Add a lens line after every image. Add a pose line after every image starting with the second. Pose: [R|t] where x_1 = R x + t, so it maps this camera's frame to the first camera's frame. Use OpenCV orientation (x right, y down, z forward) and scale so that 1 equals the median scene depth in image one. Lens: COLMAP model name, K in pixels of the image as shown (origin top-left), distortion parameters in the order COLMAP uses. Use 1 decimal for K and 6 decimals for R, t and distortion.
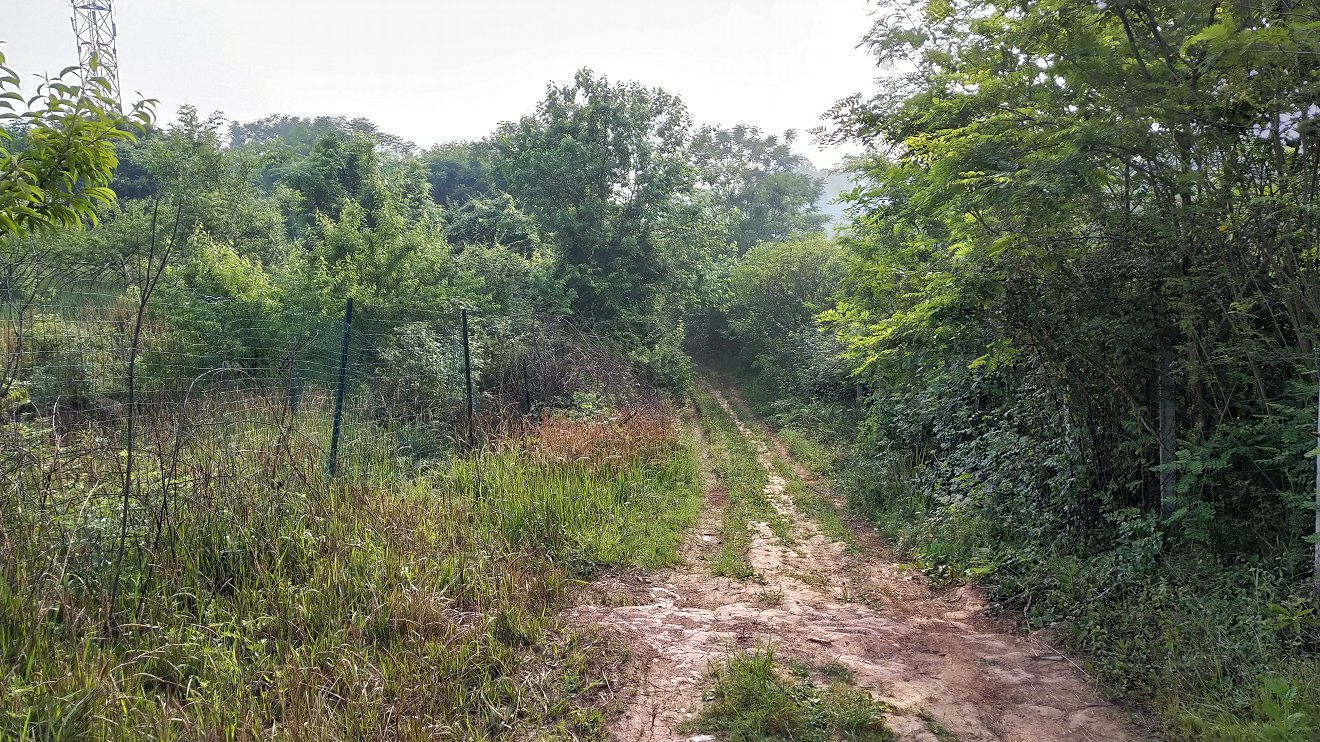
lens RADIAL K [[992.8, 0, 653.1], [0, 992.8, 352.0], [0, 0, 1]] dist [0.067598, -0.001306]
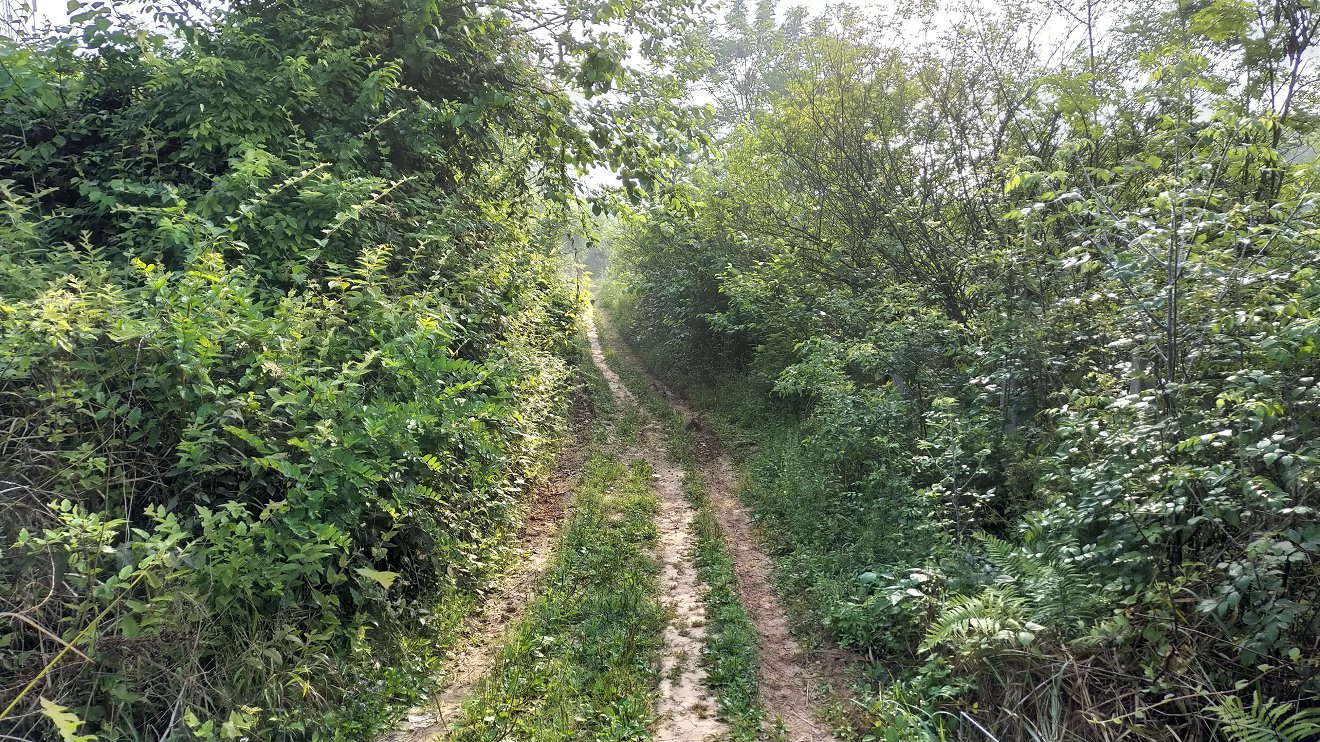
lens RADIAL K [[992.8, 0, 653.1], [0, 992.8, 352.0], [0, 0, 1]] dist [0.067598, -0.001306]
pose [[0.999384, 0.013178, -0.032541, 0.074809], [-0.014509, 0.999053, -0.041020, 0.015521], [0.031970, 0.041467, 0.998628, 0.746634]]
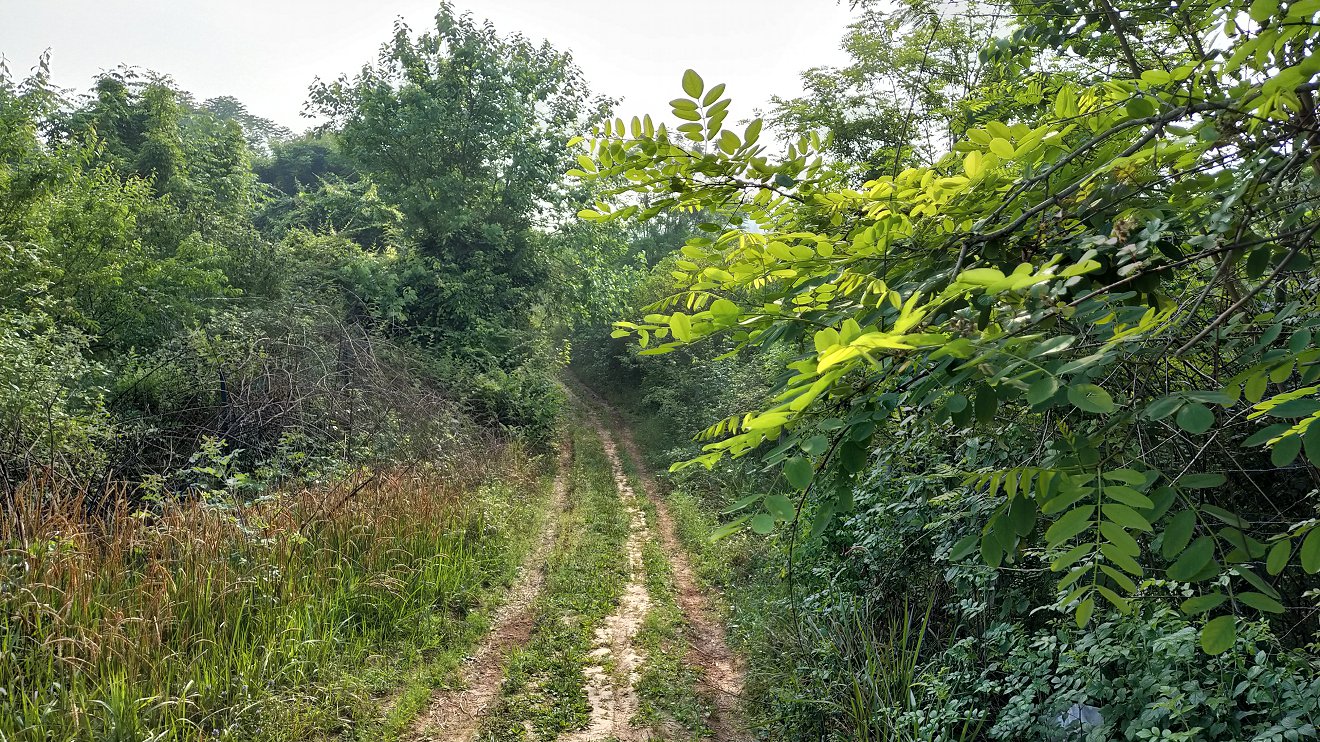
lens RADIAL K [[1000.6, 0, 658.1], [0, 1000.6, 340.1], [0, 0, 1]] dist [0.004640, 0.002803]
pose [[0.996084, 0.047831, 0.074355, 0.047449], [-0.044386, 0.997893, -0.047322, 0.003093], [-0.076462, 0.043836, 0.996108, 0.222843]]
